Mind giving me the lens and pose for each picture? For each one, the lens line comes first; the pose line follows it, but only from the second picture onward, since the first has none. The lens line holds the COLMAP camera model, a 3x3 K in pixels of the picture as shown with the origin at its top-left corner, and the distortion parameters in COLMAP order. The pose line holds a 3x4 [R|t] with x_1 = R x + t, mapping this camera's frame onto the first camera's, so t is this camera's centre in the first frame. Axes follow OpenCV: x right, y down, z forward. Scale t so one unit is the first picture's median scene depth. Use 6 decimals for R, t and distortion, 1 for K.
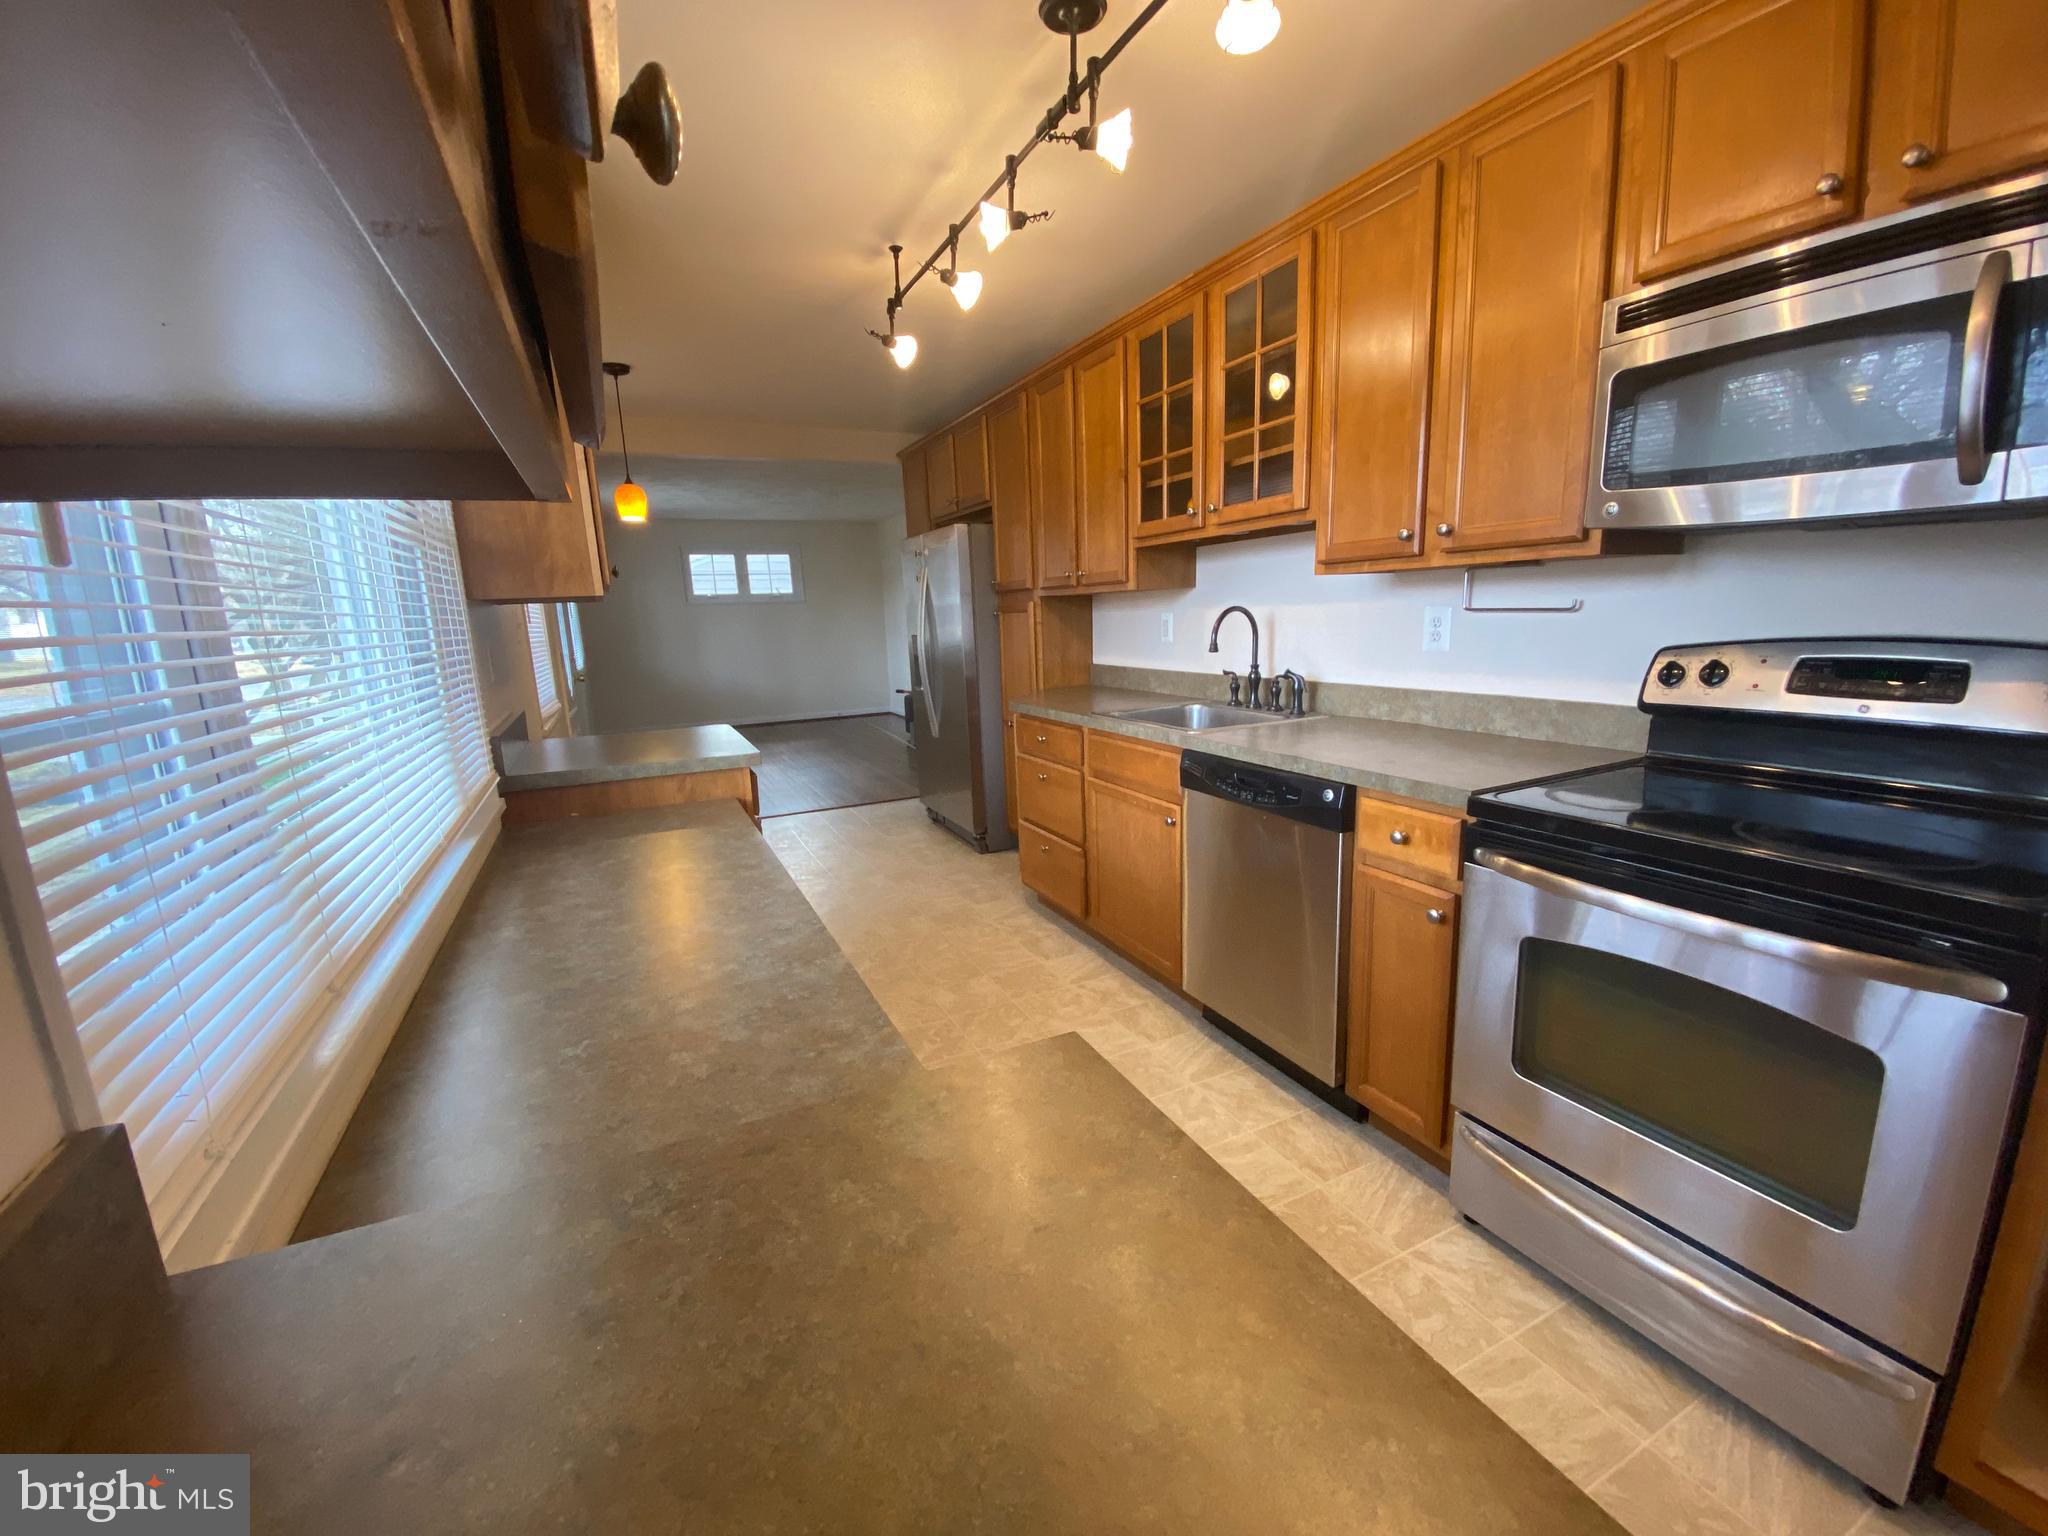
lens RADIAL K [[824.1, 0, 1016.1], [0, 824.1, 775.3], [0, 0, 1]] dist [0.032734, -0.023962]
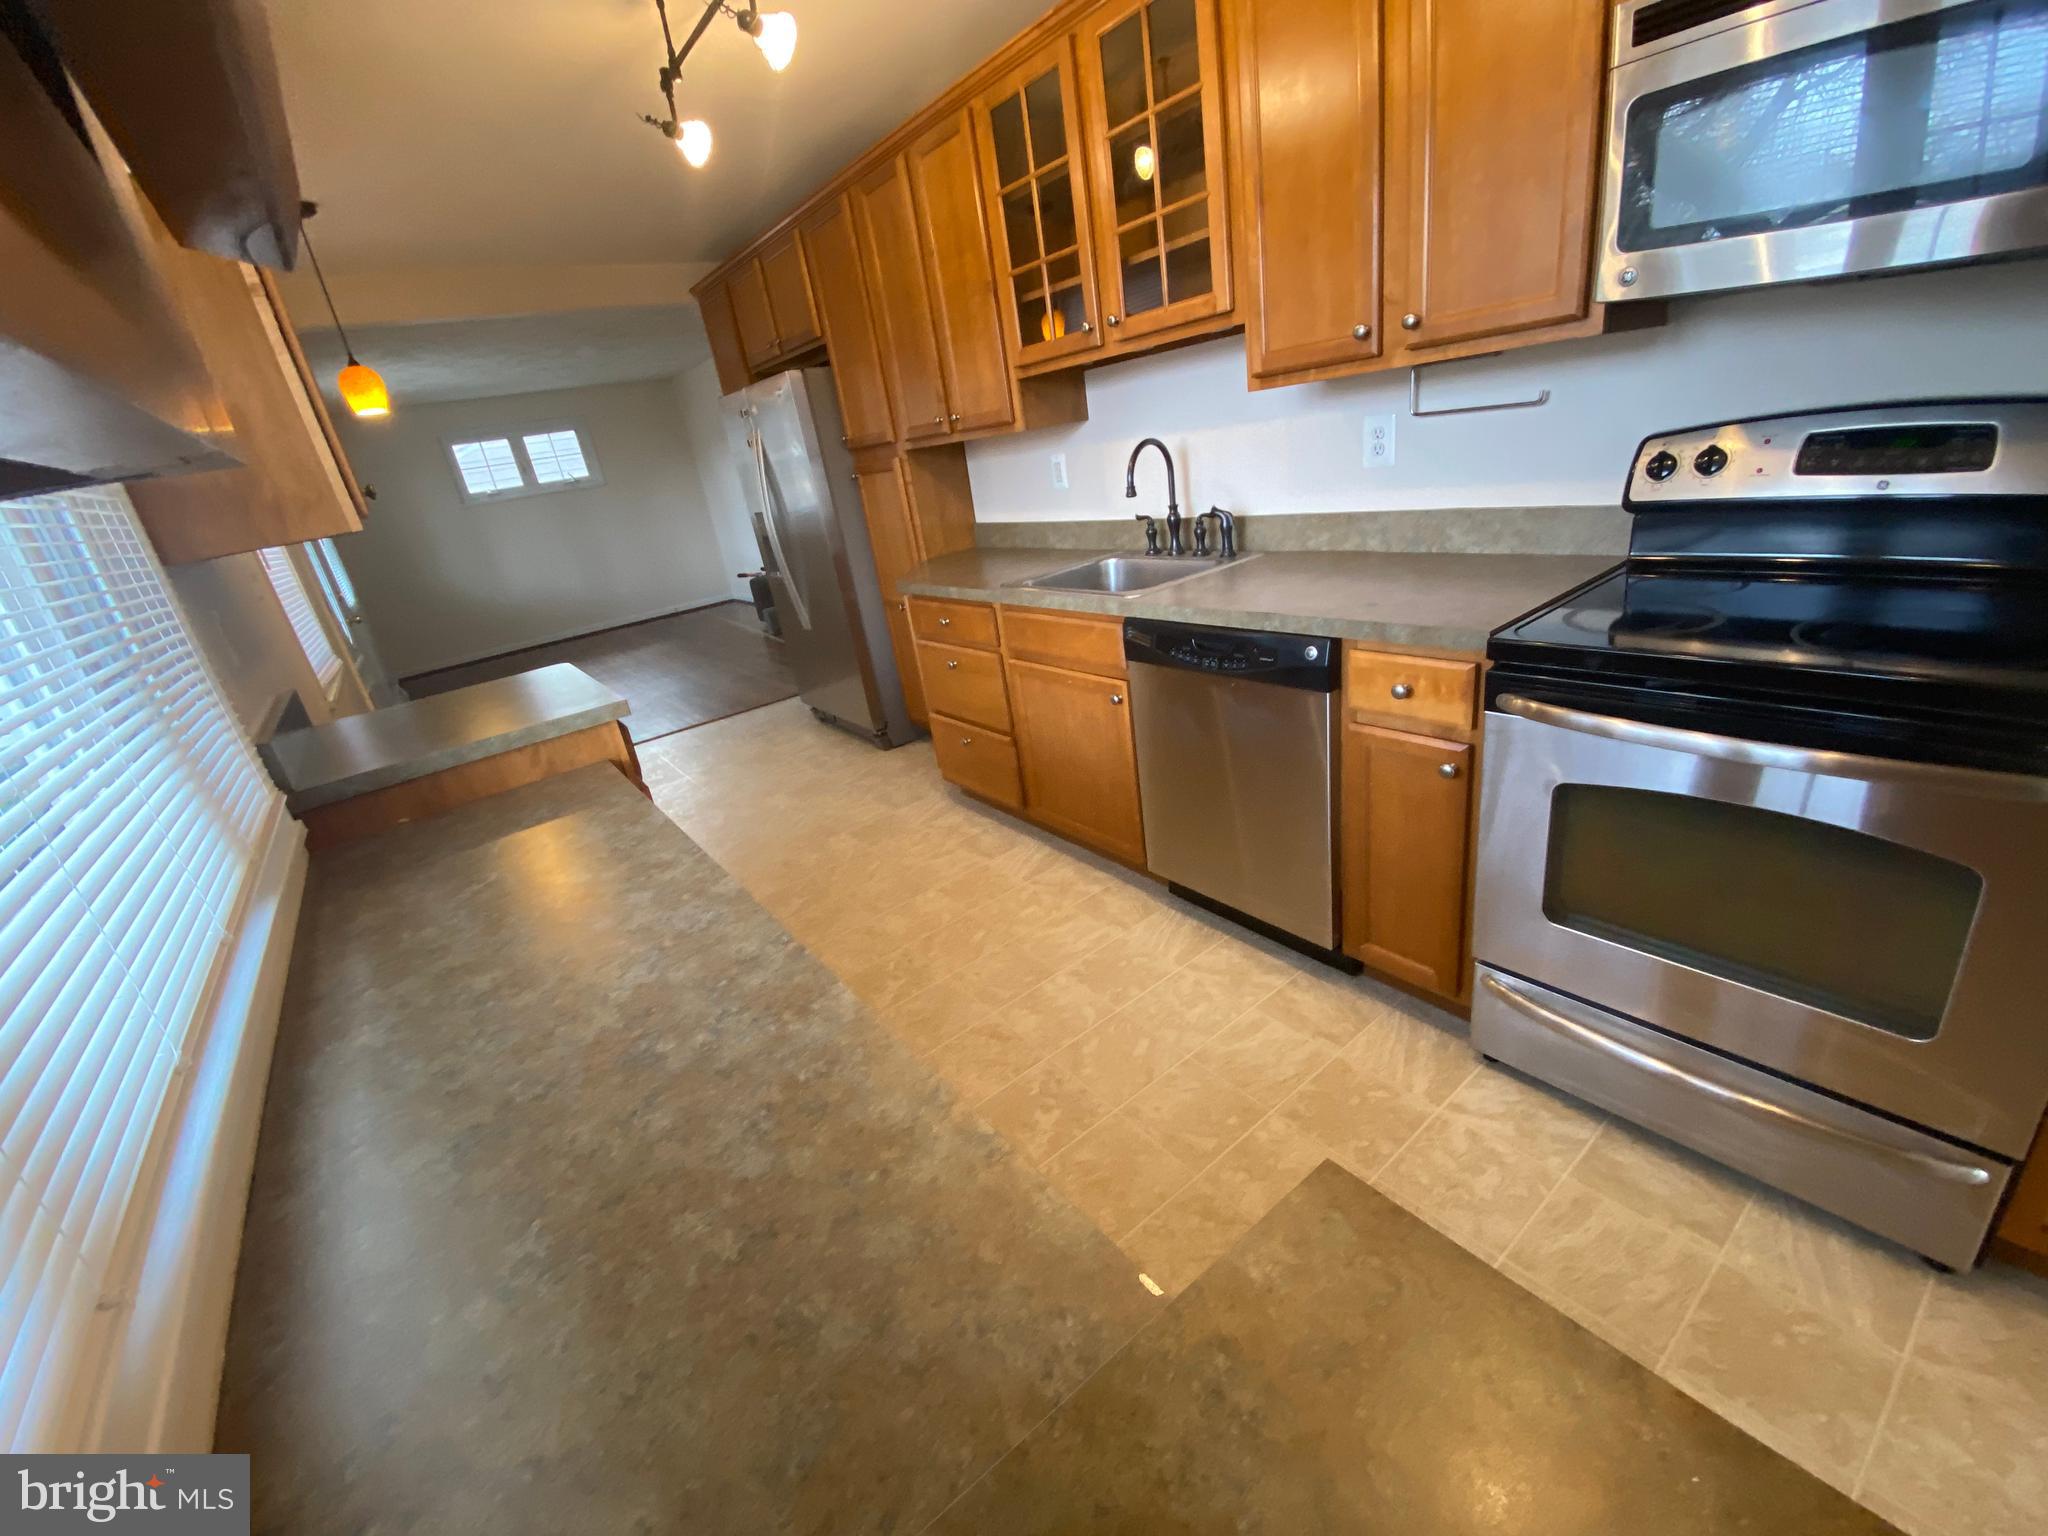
lens RADIAL K [[828.1, 0, 1016.5], [0, 828.1, 774.9], [0, 0, 1]] dist [0.021337, -0.019333]
pose [[0.973997, -0.176520, 0.142022, -0.067000], [0.149333, 0.971613, 0.183489, -0.048311], [-0.170380, -0.157509, 0.972708, 0.132267]]
